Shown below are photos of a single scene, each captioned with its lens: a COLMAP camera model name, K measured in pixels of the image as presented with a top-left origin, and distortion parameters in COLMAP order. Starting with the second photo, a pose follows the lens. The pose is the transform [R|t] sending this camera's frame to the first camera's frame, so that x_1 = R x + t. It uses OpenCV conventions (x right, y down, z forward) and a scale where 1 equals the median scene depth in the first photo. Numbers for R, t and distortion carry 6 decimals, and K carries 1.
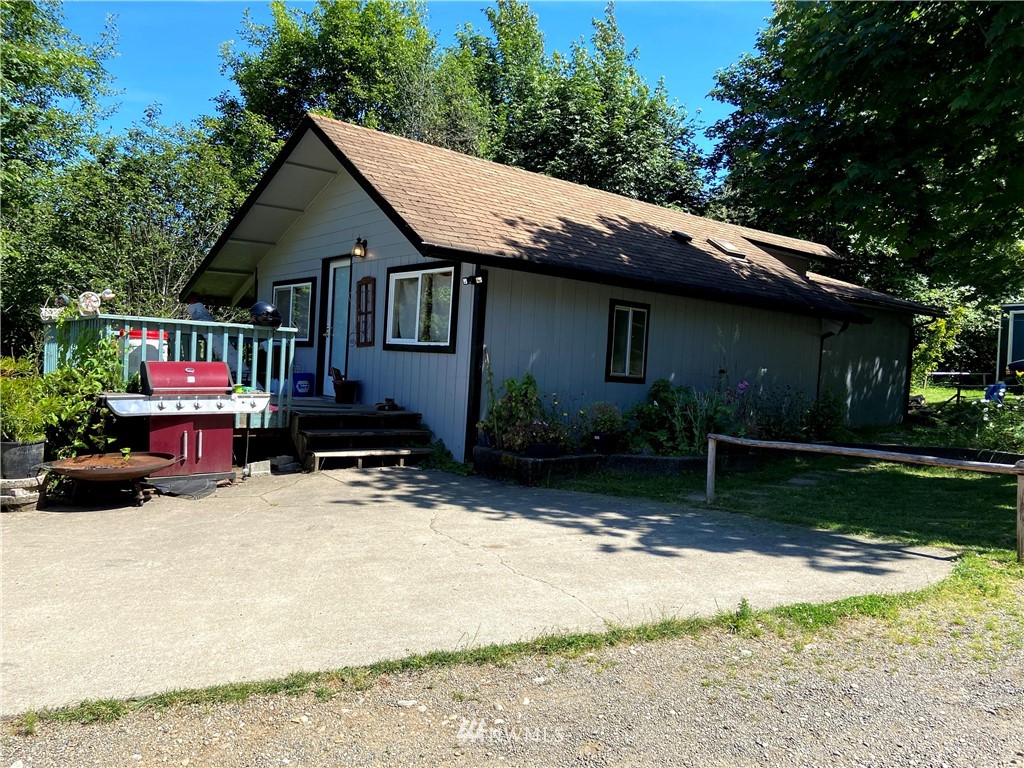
lens RADIAL K [[725.7, 0, 509.9], [0, 725.7, 425.8], [0, 0, 1]] dist [0.089758, -0.091146]
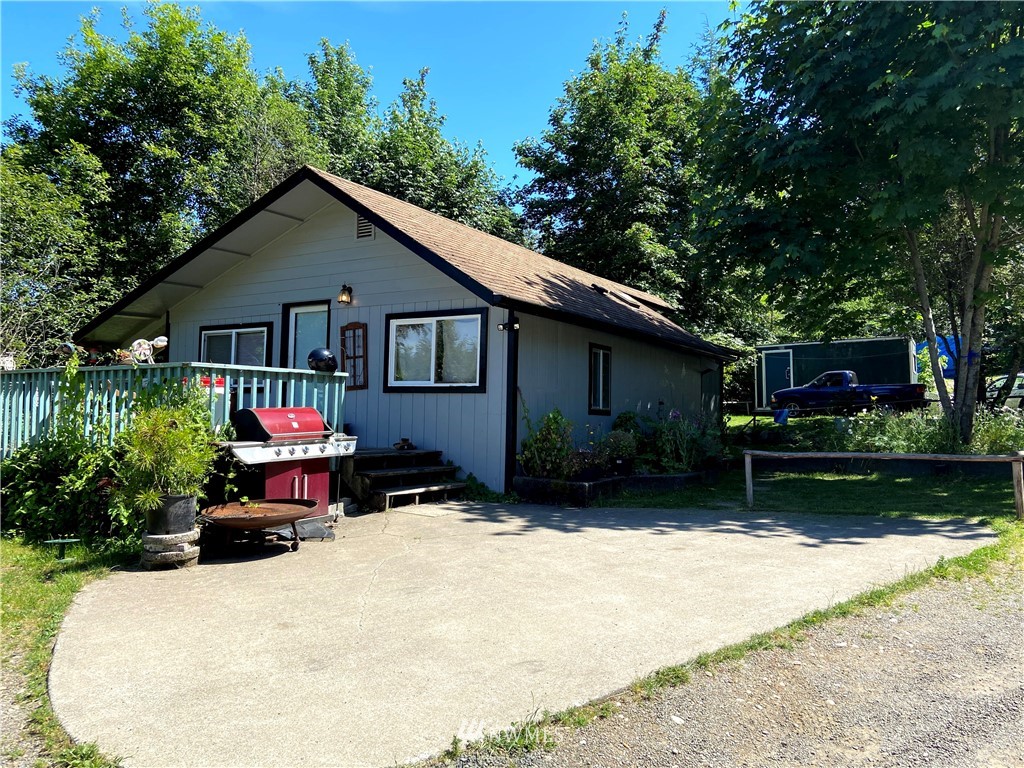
lens RADIAL K [[725.7, 0, 509.9], [0, 725.7, 425.8], [0, 0, 1]] dist [0.089758, -0.091146]
pose [[0.943185, -0.043502, 0.329409, -0.373230], [0.062436, 0.996936, -0.047114, 0.002784], [-0.326350, 0.065004, 0.943011, -0.030645]]
